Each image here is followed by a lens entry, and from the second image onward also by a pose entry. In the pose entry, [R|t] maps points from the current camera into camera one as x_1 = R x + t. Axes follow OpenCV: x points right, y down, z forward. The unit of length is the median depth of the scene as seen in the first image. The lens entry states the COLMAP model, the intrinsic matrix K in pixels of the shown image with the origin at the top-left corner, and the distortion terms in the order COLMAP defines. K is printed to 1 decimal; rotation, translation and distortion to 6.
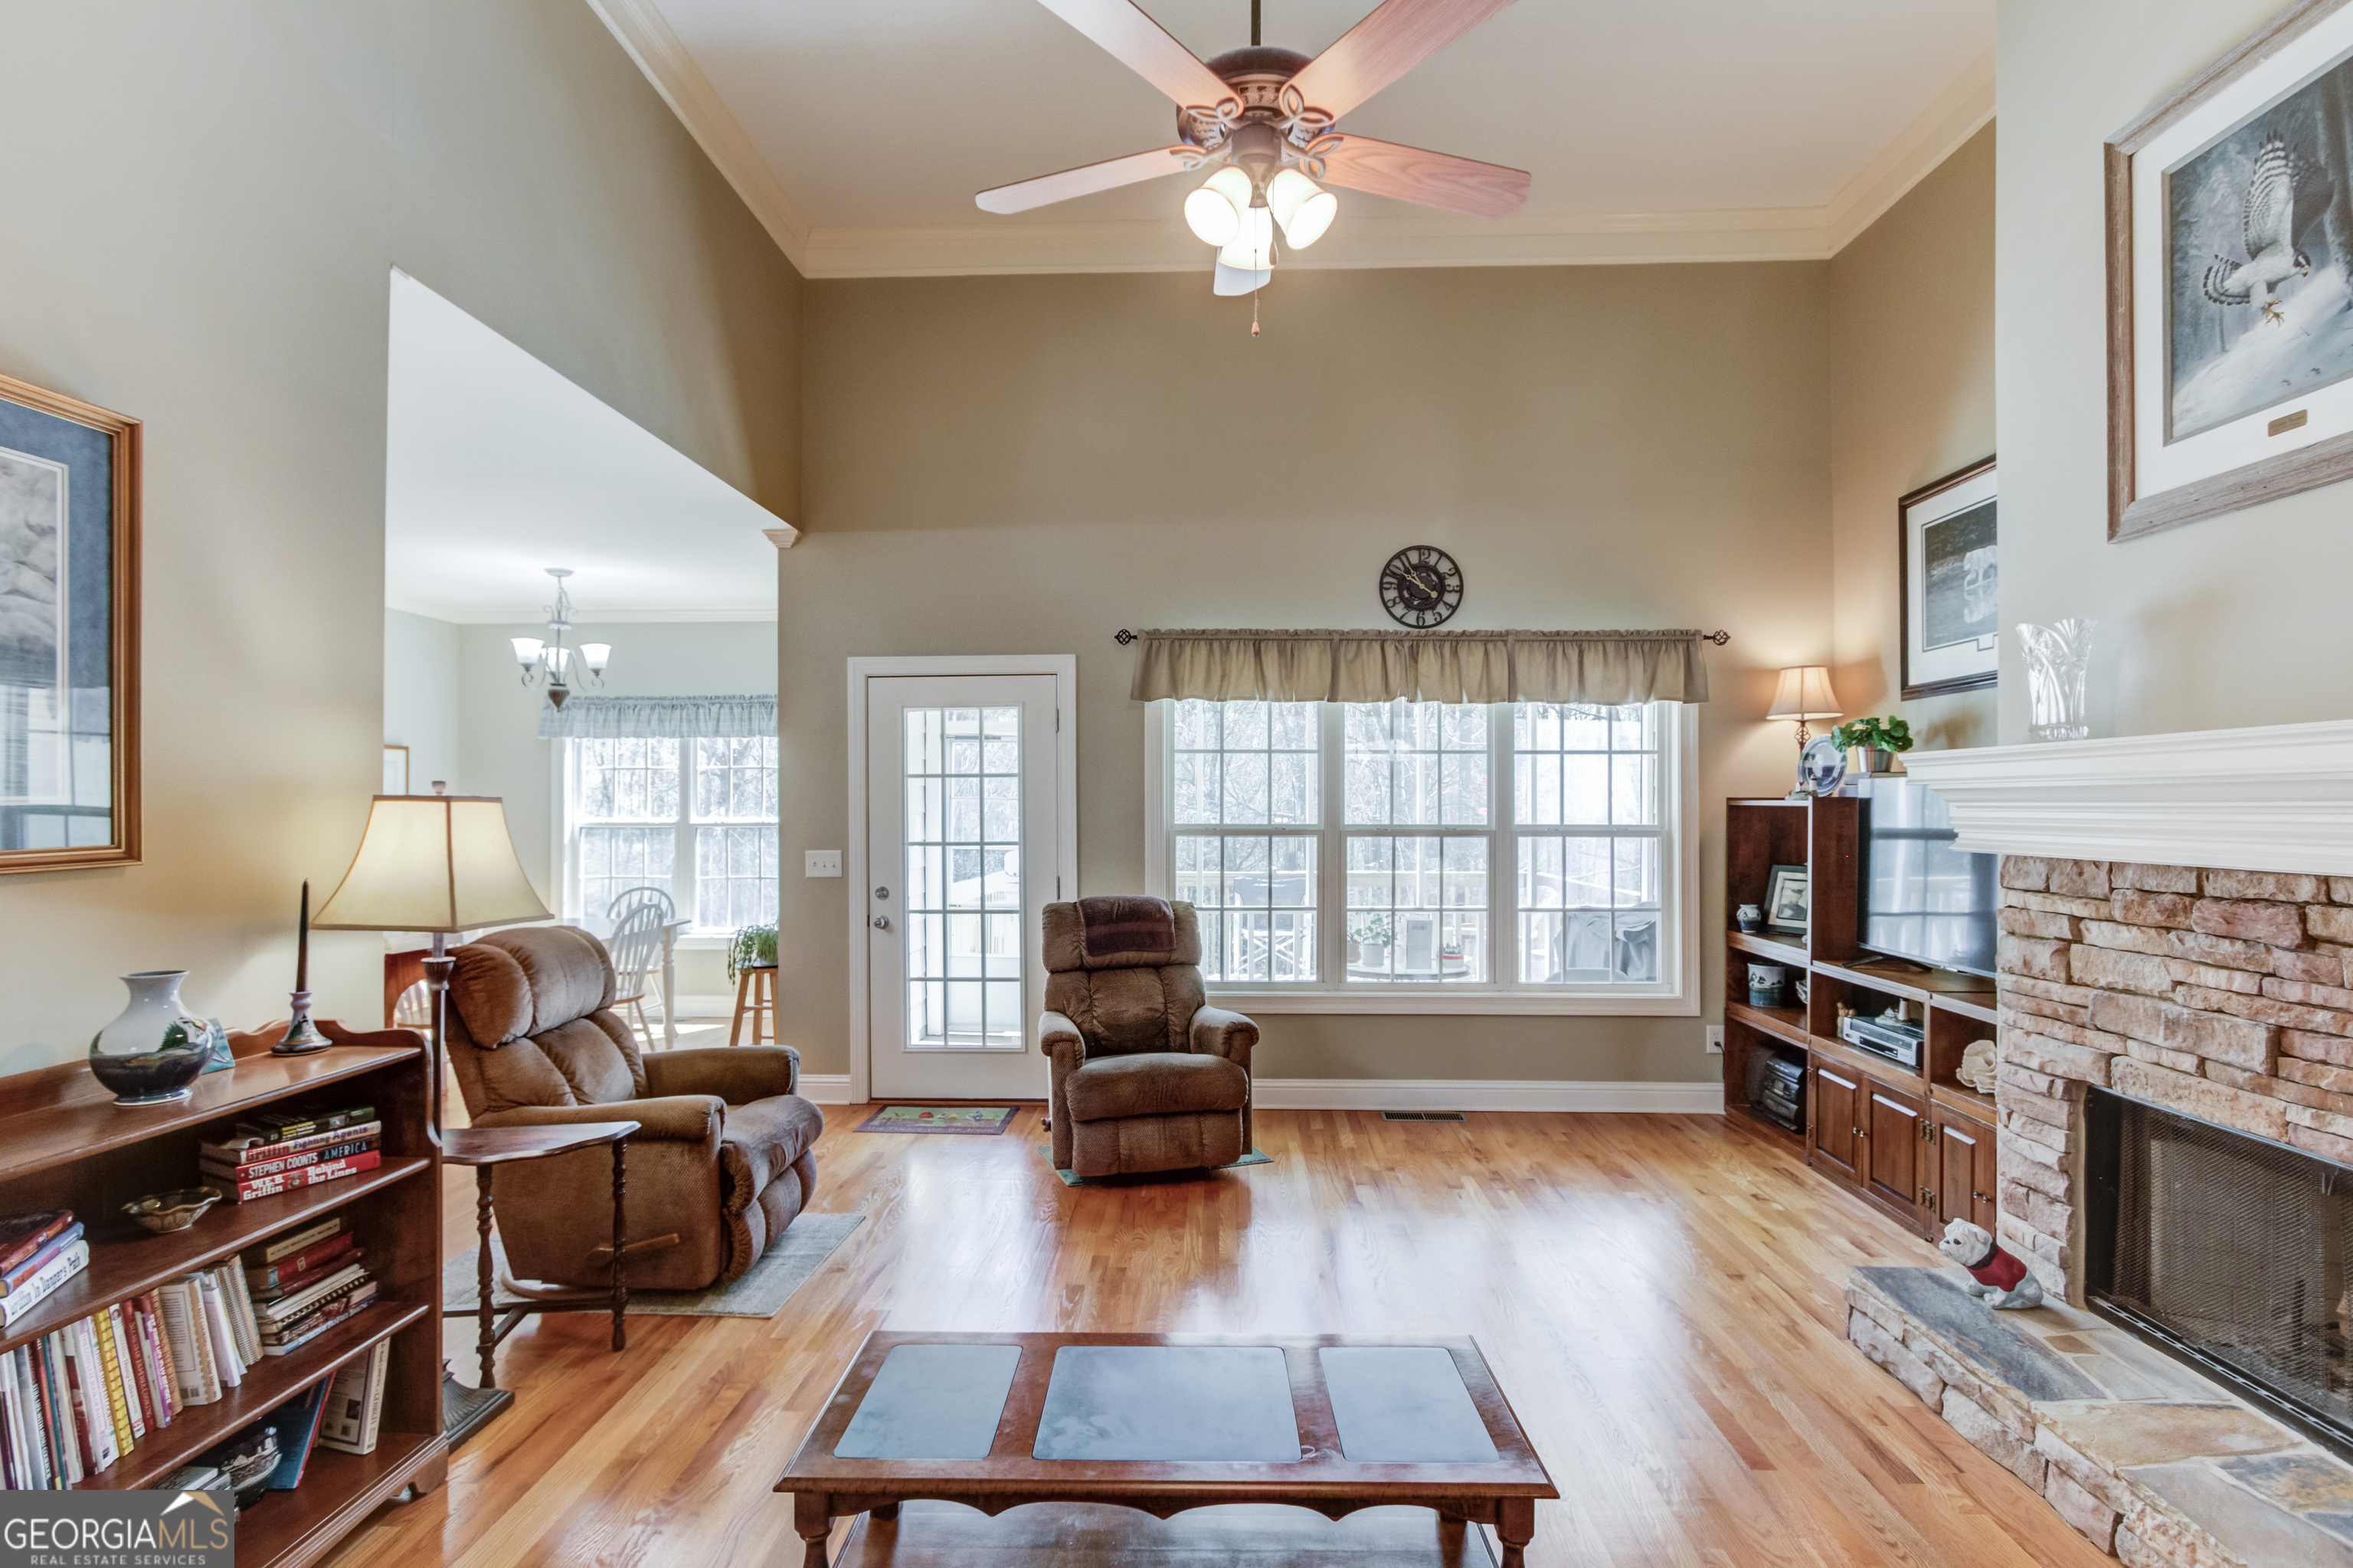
lens RADIAL K [[1121.3, 0, 1184.8], [0, 1121.3, 802.8], [0, 0, 1]] dist [-0.013629, 0.007277]
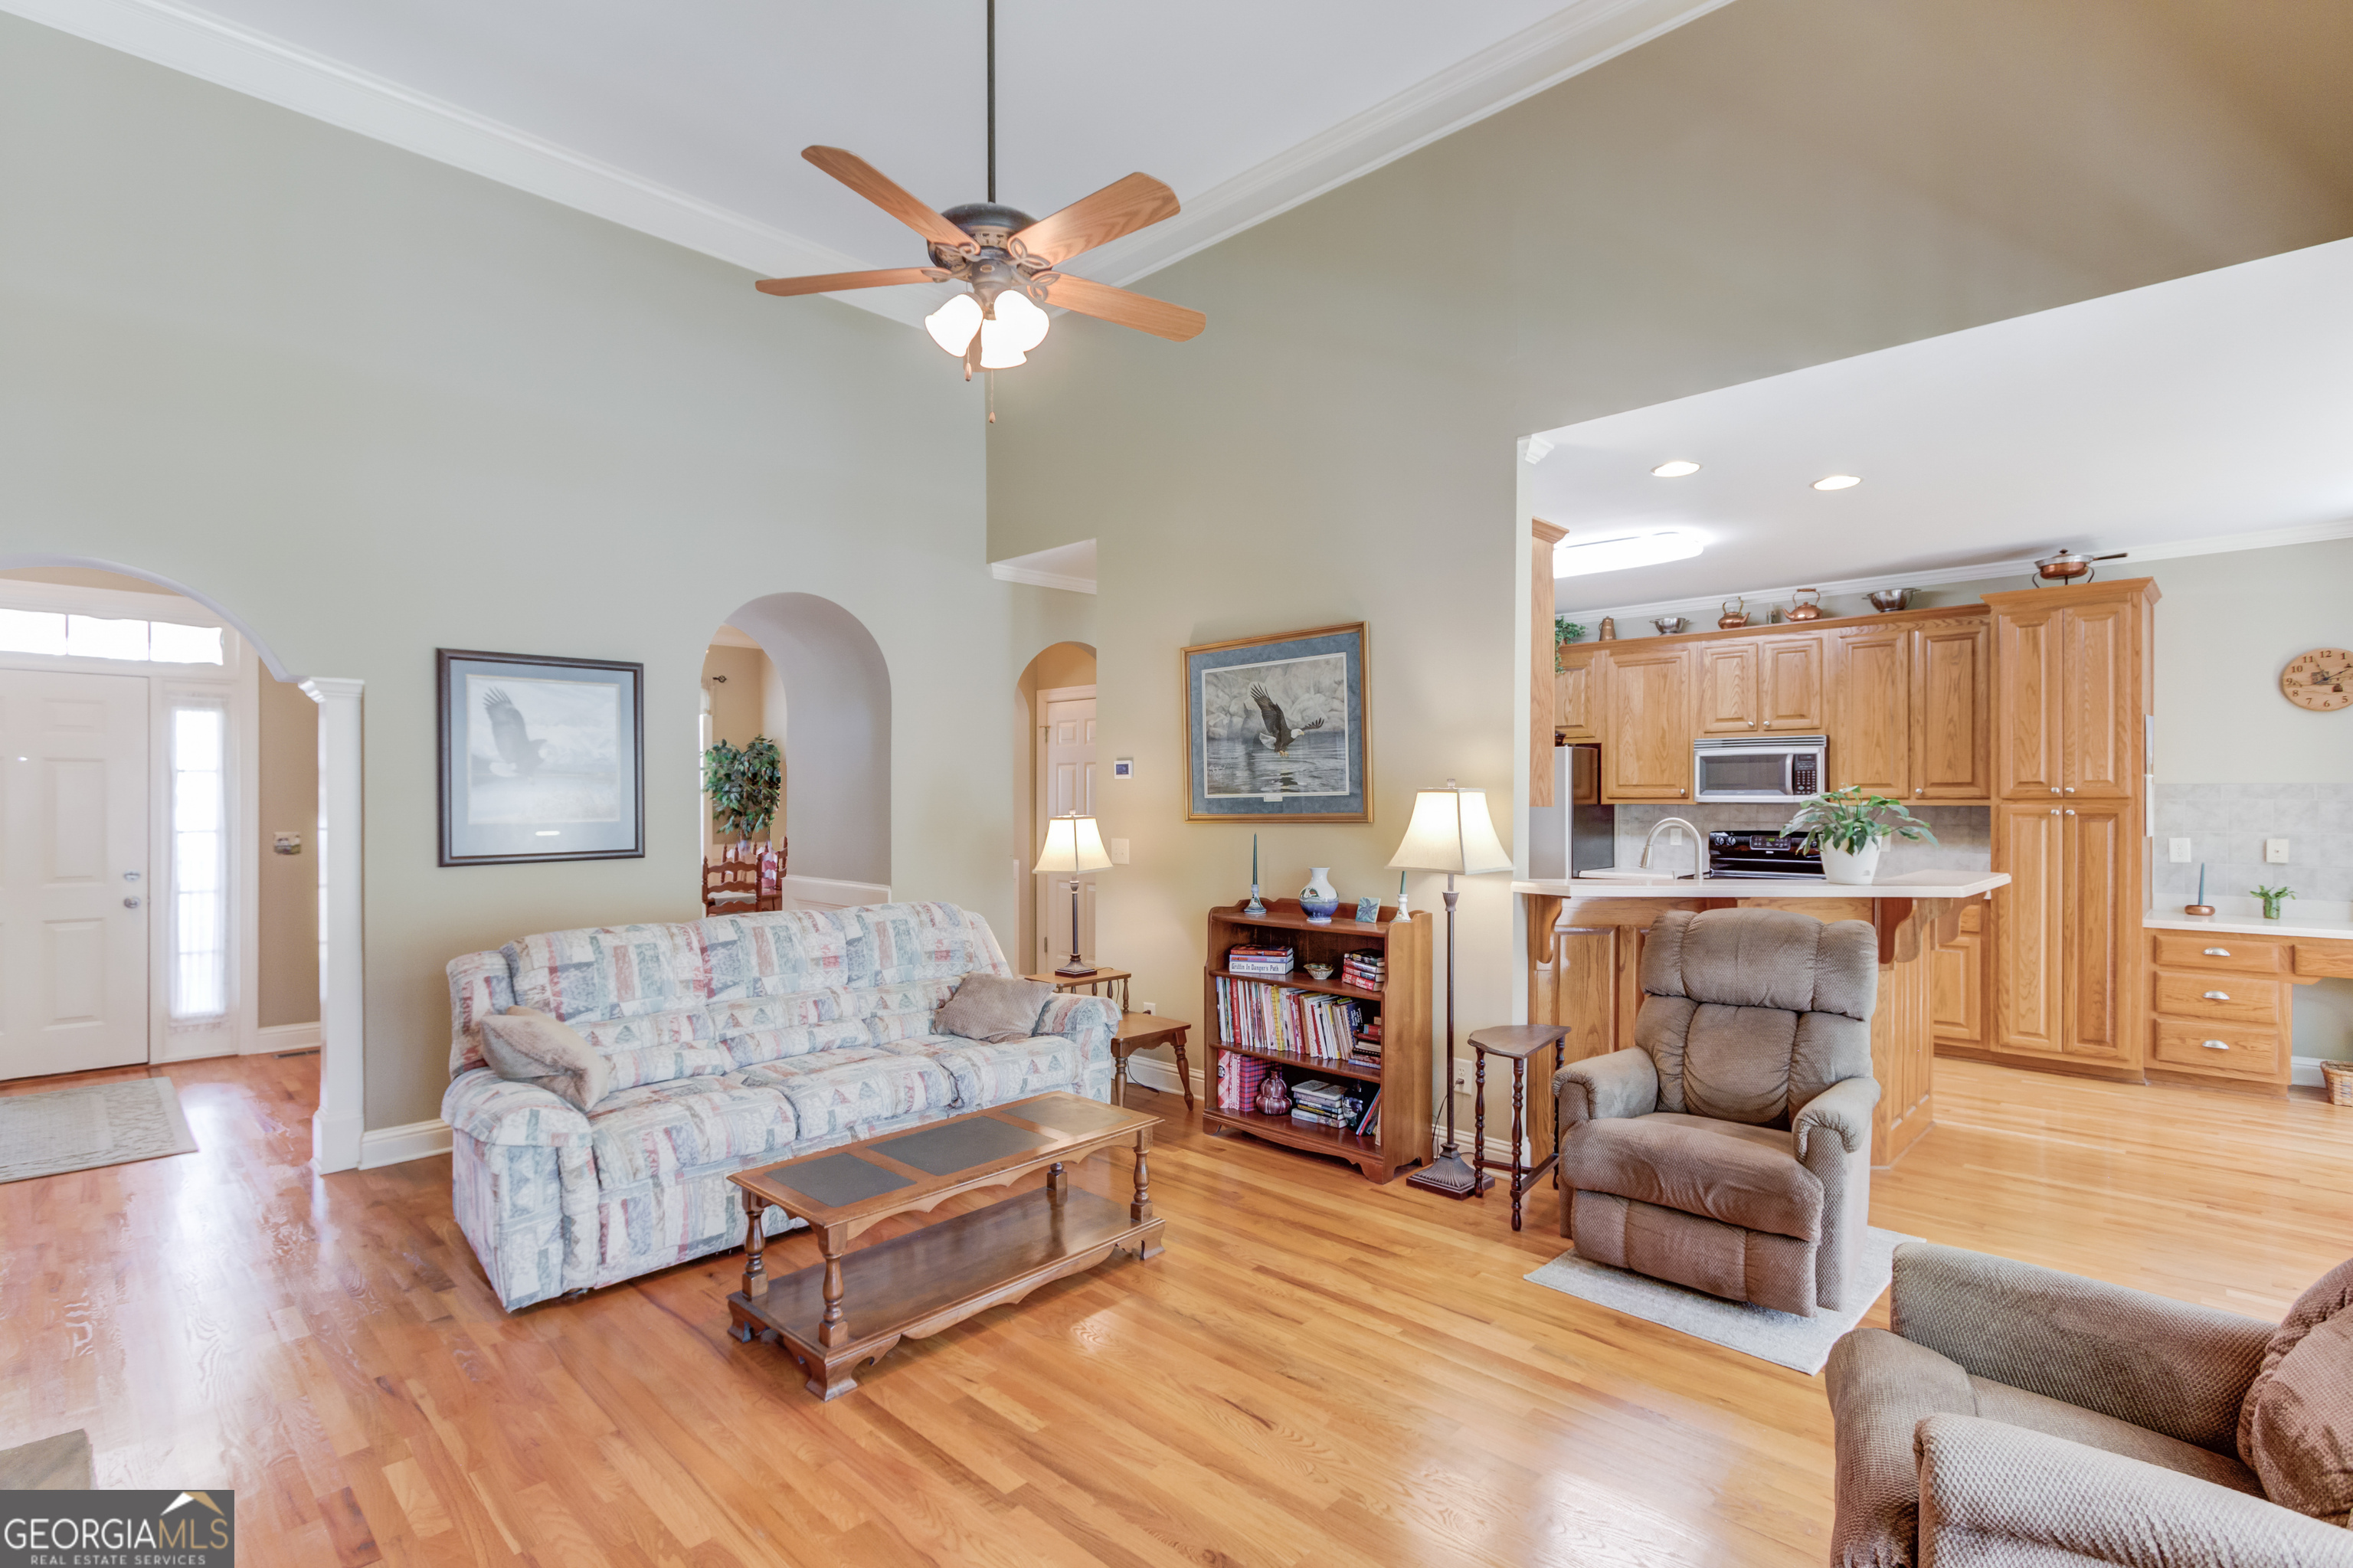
lens RADIAL K [[1121.3, 0, 1192.3], [0, 1121.3, 802.2], [0, 0, 1]] dist [-0.013629, 0.007277]
pose [[-0.652322, 0.003511, -0.757934, 0.390593], [0.003992, 0.999991, 0.001197, 0.004560], [0.757931, -0.002245, -0.652330, 0.881029]]
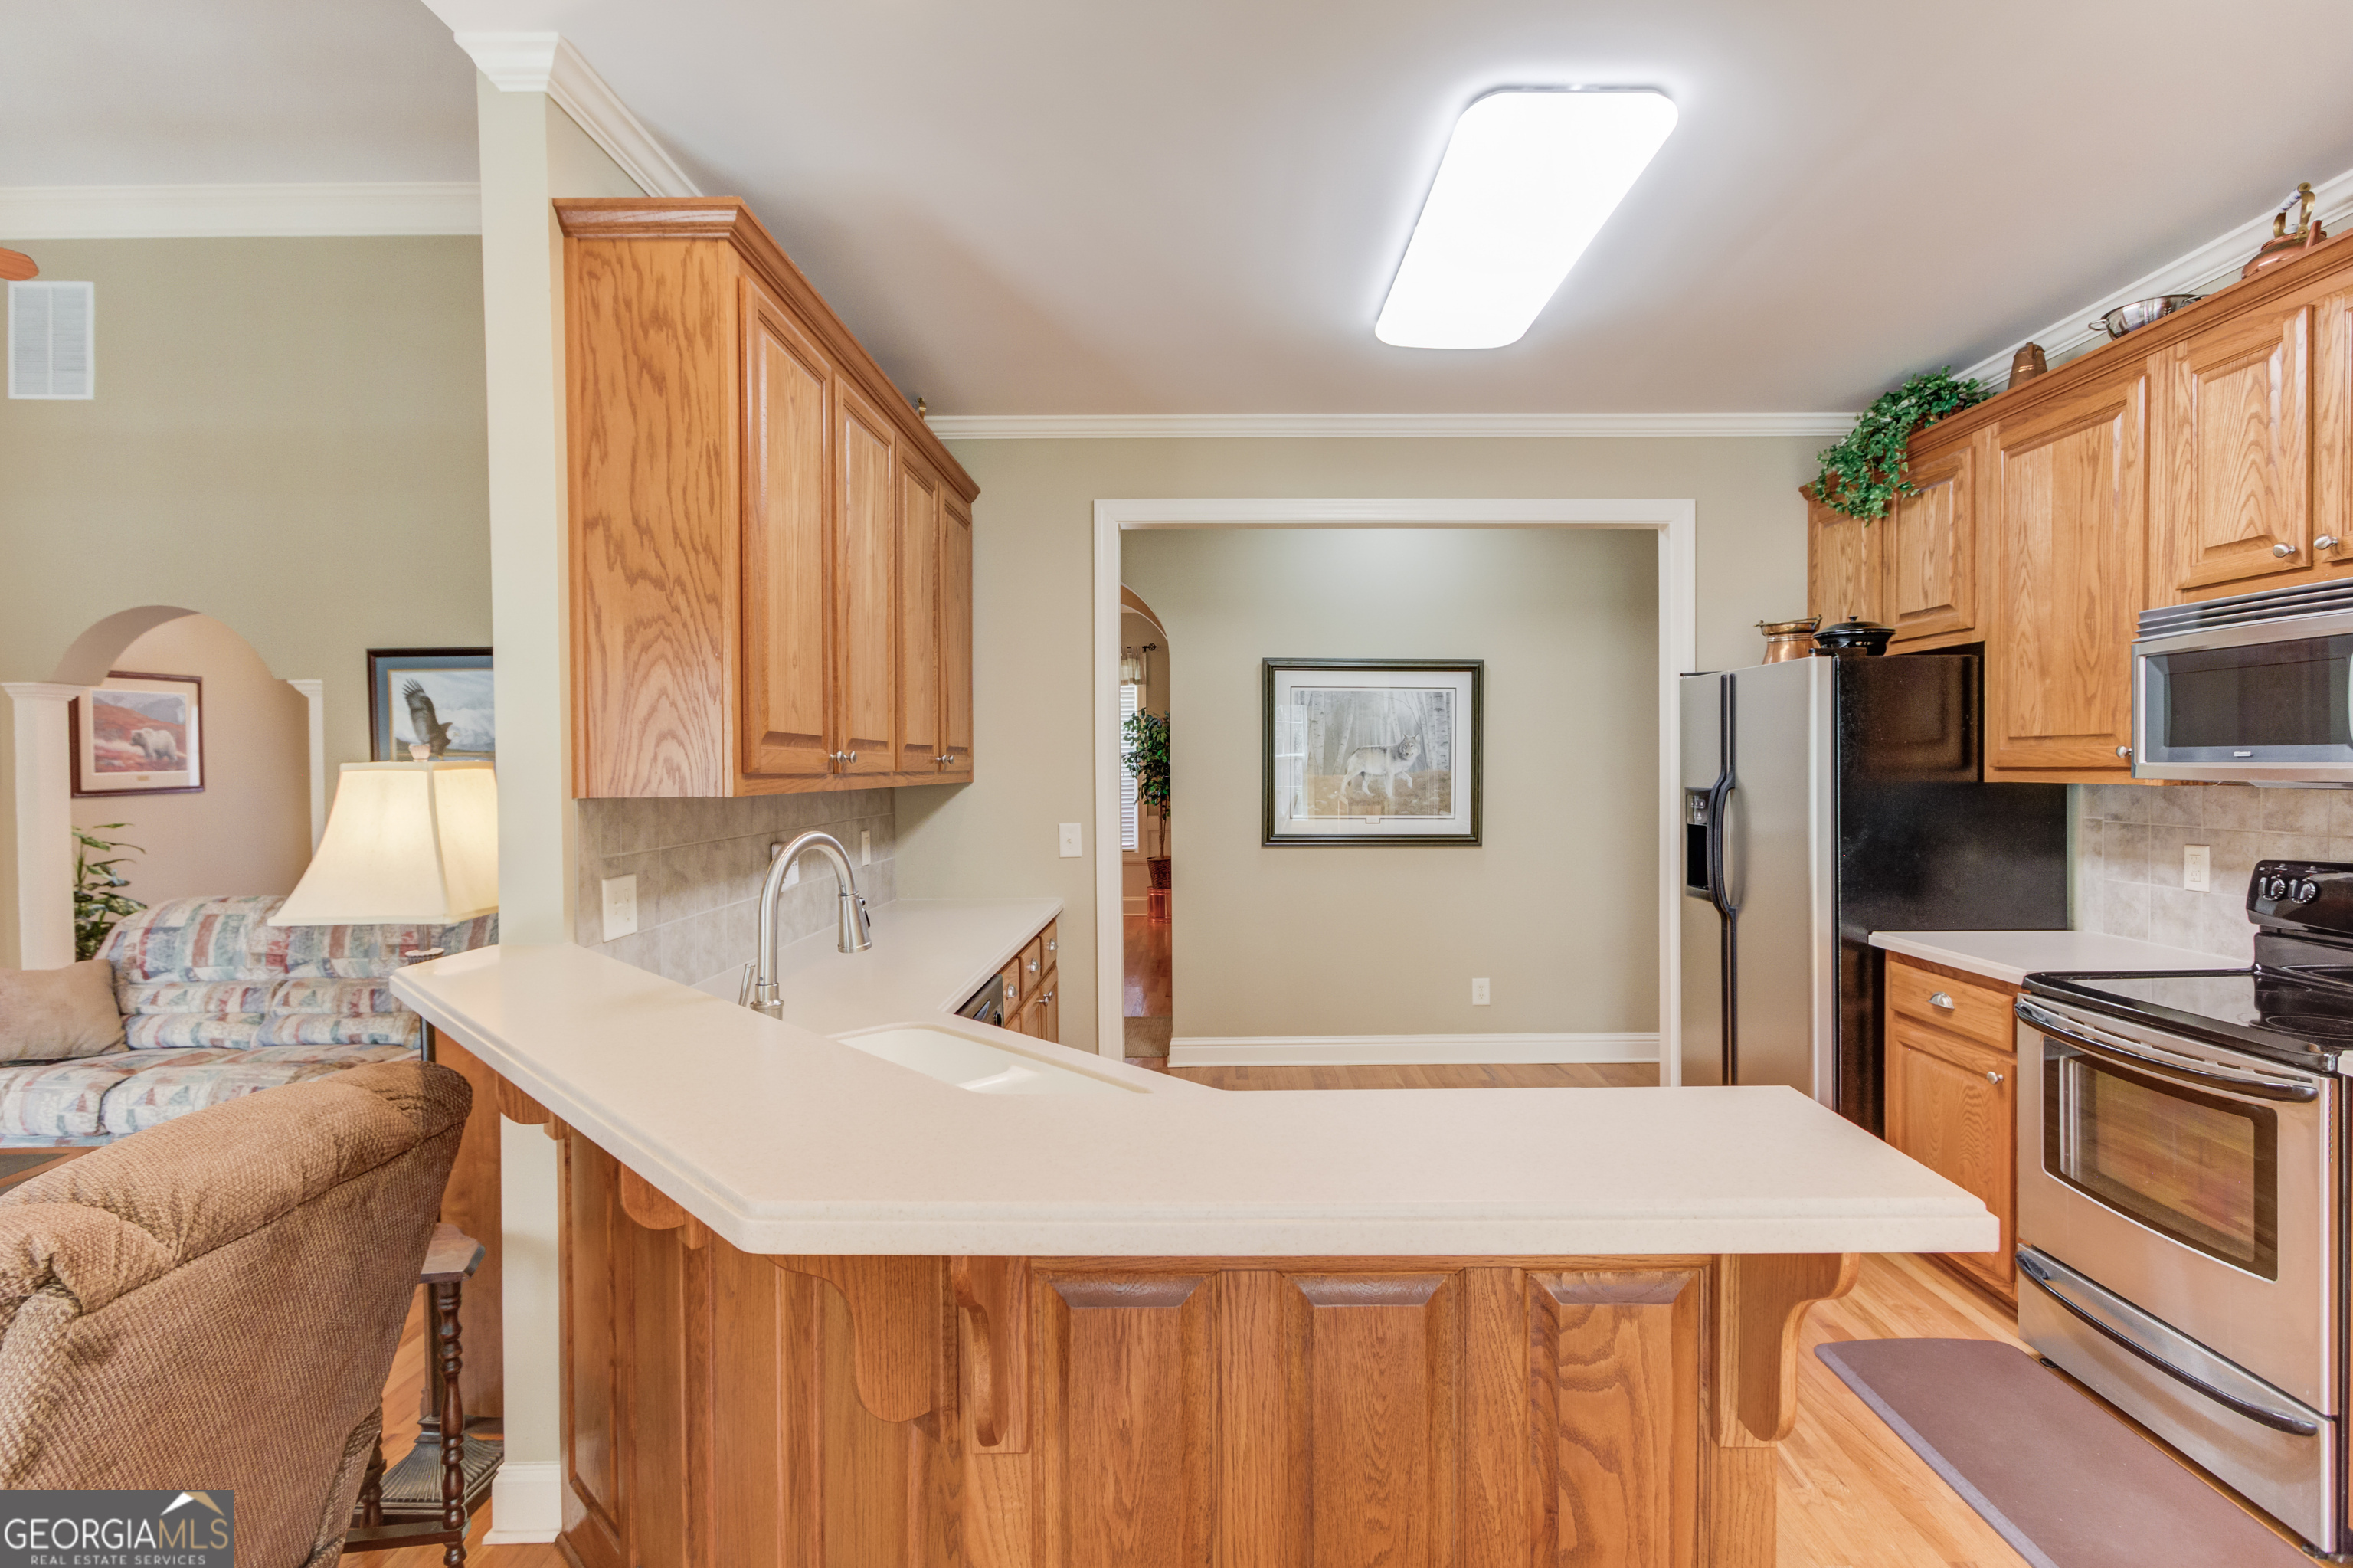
lens RADIAL K [[1121.3, 0, 1219.7], [0, 1121.3, 793.1], [0, 0, 1]] dist [-0.013629, 0.007277]
pose [[-0.998422, 0.007491, -0.055652, -0.628177], [0.006502, 0.999818, 0.017926, 0.002789], [0.055776, 0.017536, -0.998289, 0.944166]]
